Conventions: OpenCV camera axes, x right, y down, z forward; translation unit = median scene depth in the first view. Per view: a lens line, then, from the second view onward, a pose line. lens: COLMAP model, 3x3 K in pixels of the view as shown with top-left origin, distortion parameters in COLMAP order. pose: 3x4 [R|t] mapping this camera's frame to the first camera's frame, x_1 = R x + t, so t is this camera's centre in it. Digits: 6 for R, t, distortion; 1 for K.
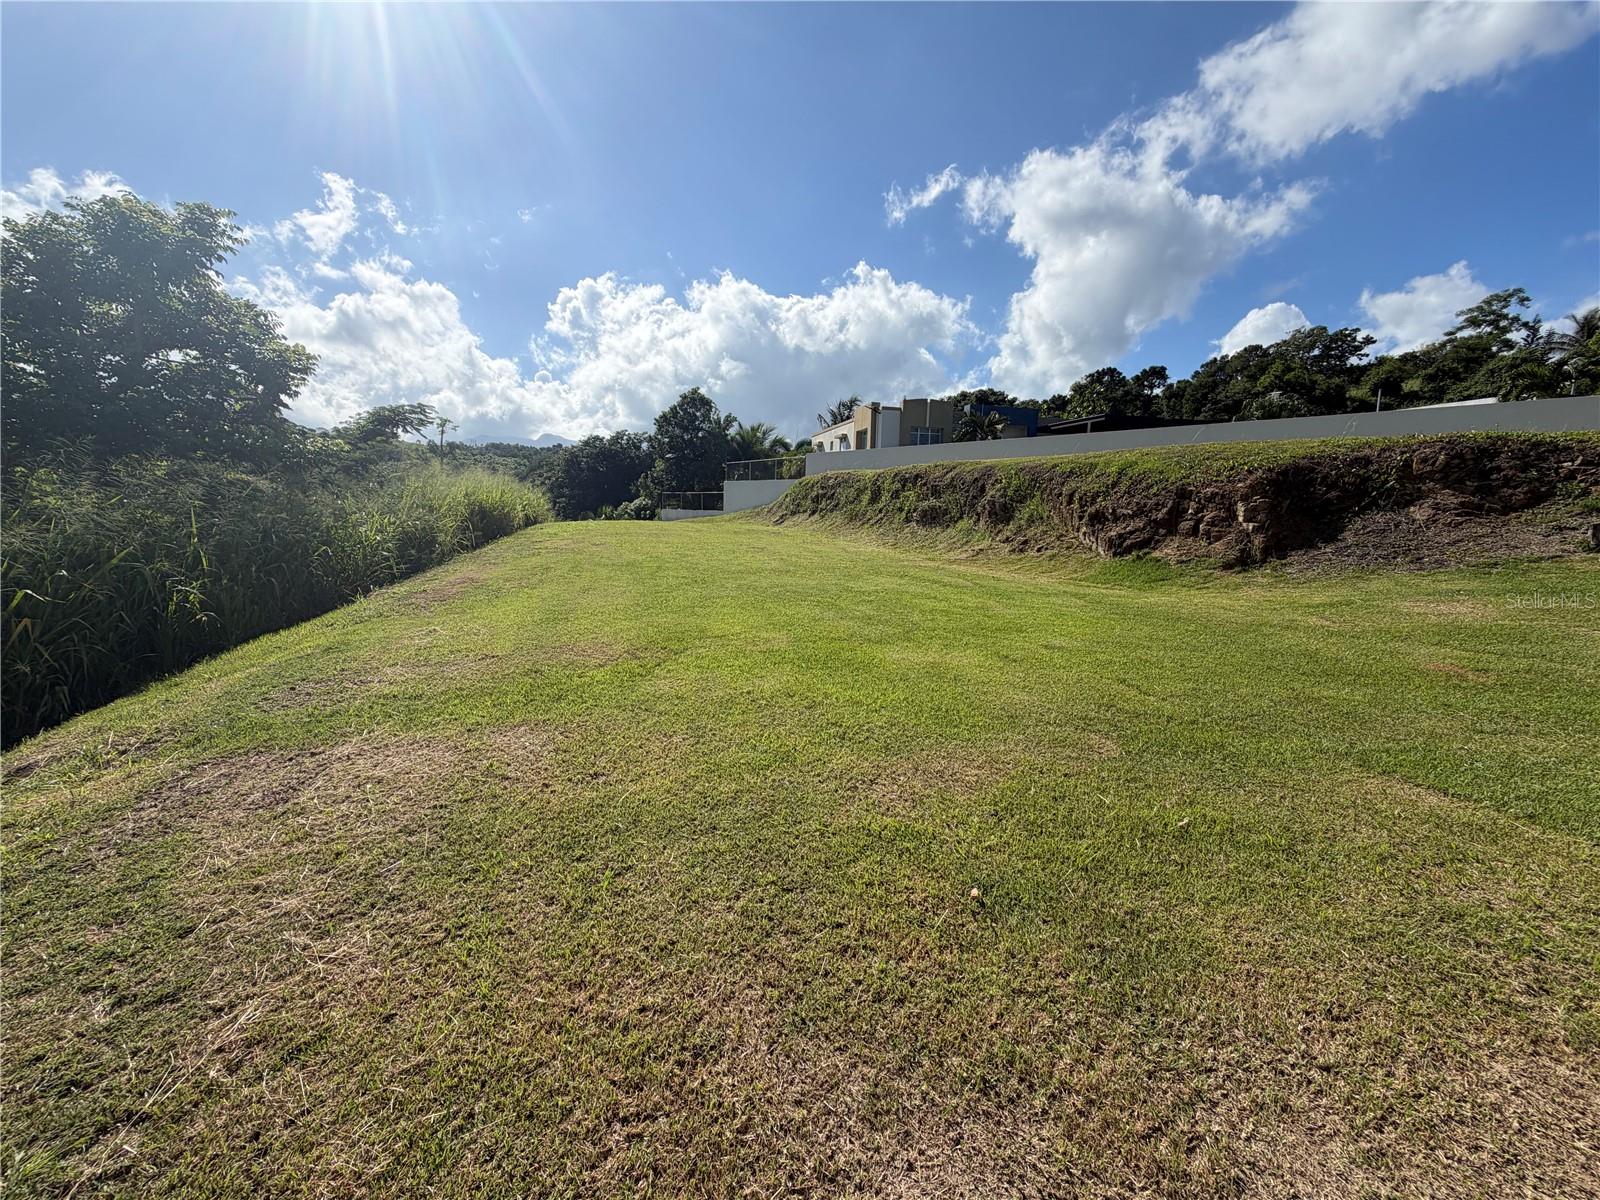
lens RADIAL K [[636.0, 0, 796.5], [0, 636.0, 595.4], [0, 0, 1]] dist [0.000161, 0.000291]
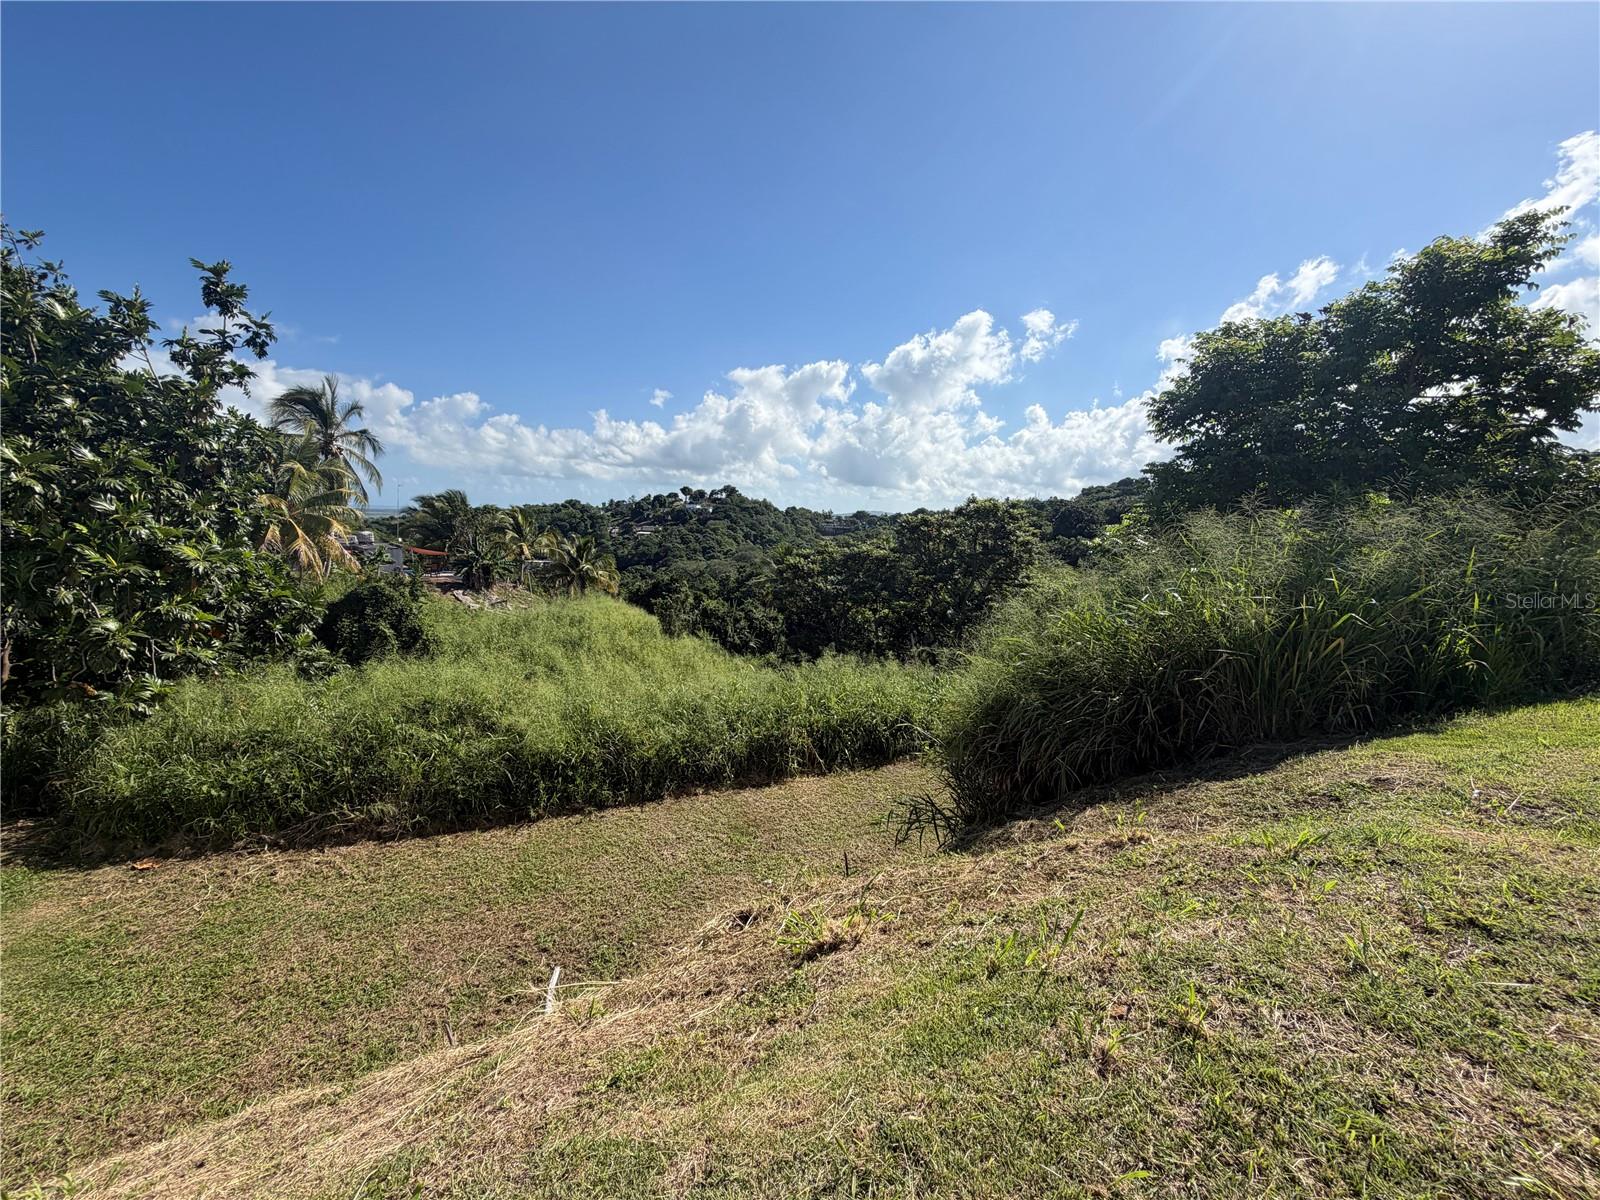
lens RADIAL K [[636.0, 0, 796.8], [0, 636.0, 597.4], [0, 0, 1]] dist [0.000161, 0.000291]
pose [[0.135887, 0.108684, -0.984745, -0.175561], [-0.166196, 0.982380, 0.085490, 0.022161], [0.976685, 0.152043, 0.151555, -0.095045]]
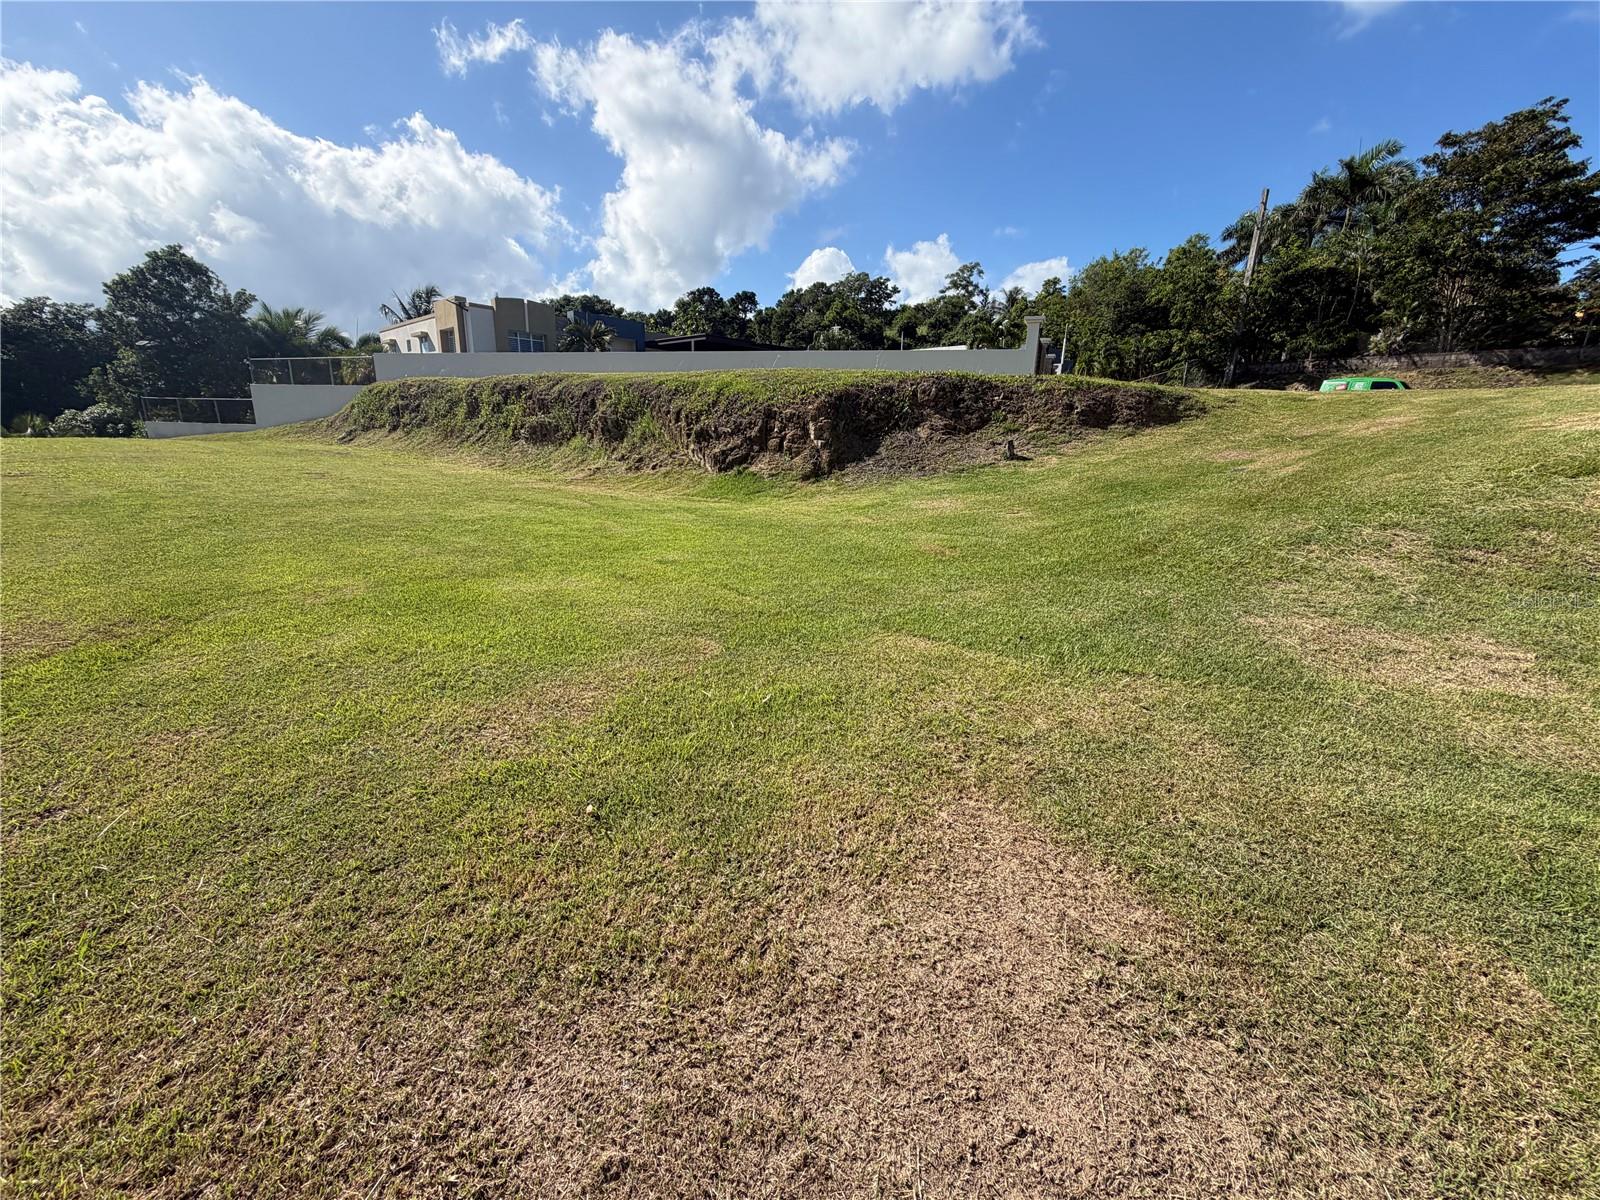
lens RADIAL K [[636.0, 0, 795.4], [0, 636.0, 595.5], [0, 0, 1]] dist [0.000161, 0.000291]
pose [[0.842732, -0.130244, 0.522340, 0.018392], [0.063057, 0.987494, 0.144494, -0.001752], [-0.534627, -0.088833, 0.840406, -0.006193]]
